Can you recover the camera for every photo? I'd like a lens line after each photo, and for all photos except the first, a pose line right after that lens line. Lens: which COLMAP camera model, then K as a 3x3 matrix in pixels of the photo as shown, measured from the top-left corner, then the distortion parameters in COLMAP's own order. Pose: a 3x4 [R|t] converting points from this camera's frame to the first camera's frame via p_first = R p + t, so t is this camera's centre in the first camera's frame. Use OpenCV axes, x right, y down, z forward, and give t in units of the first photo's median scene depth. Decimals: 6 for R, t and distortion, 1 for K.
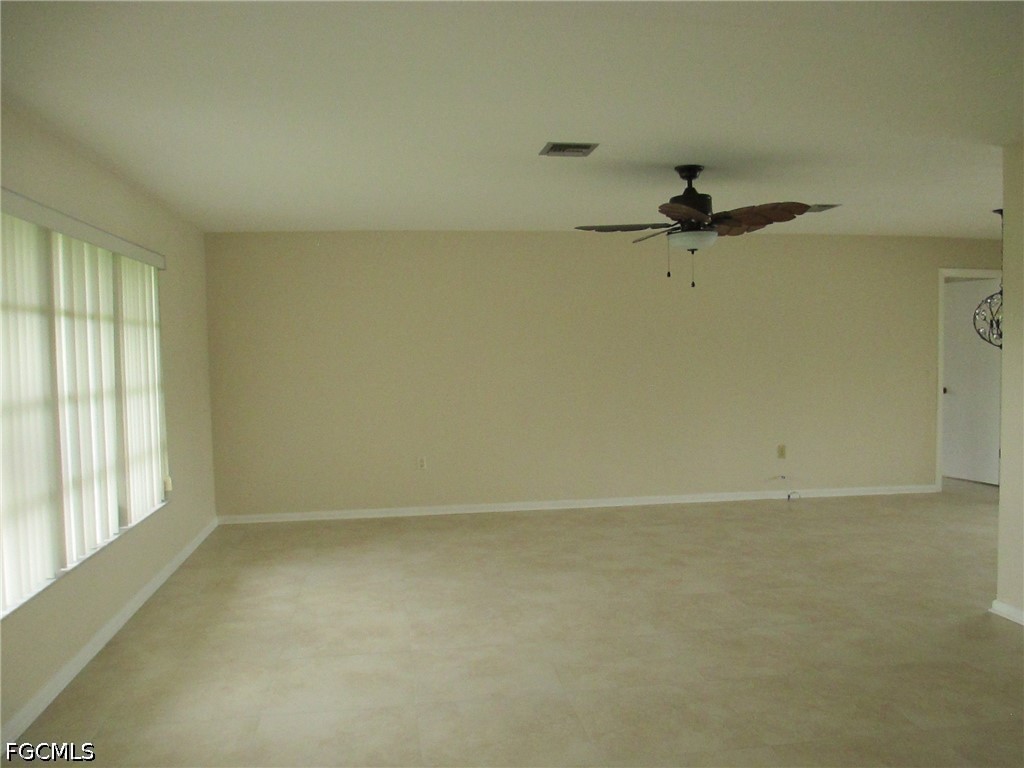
lens RADIAL K [[854.8, 0, 516.4], [0, 854.8, 385.8], [0, 0, 1]] dist [-0.079227, 0.055264]
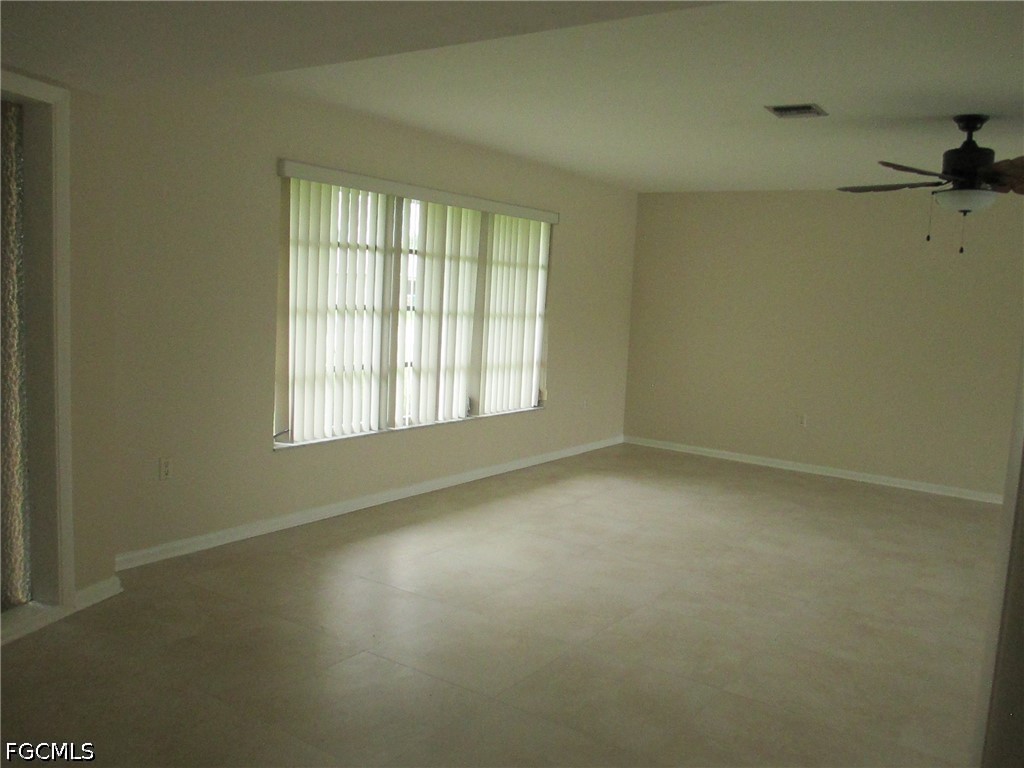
lens RADIAL K [[854.8, 0, 516.4], [0, 854.8, 385.8], [0, 0, 1]] dist [-0.079227, 0.055264]
pose [[0.723259, 0.136390, -0.676974, 0.489008], [-0.099267, 0.990655, 0.093534, -0.014023], [0.683405, -0.000448, 0.730039, 0.037209]]
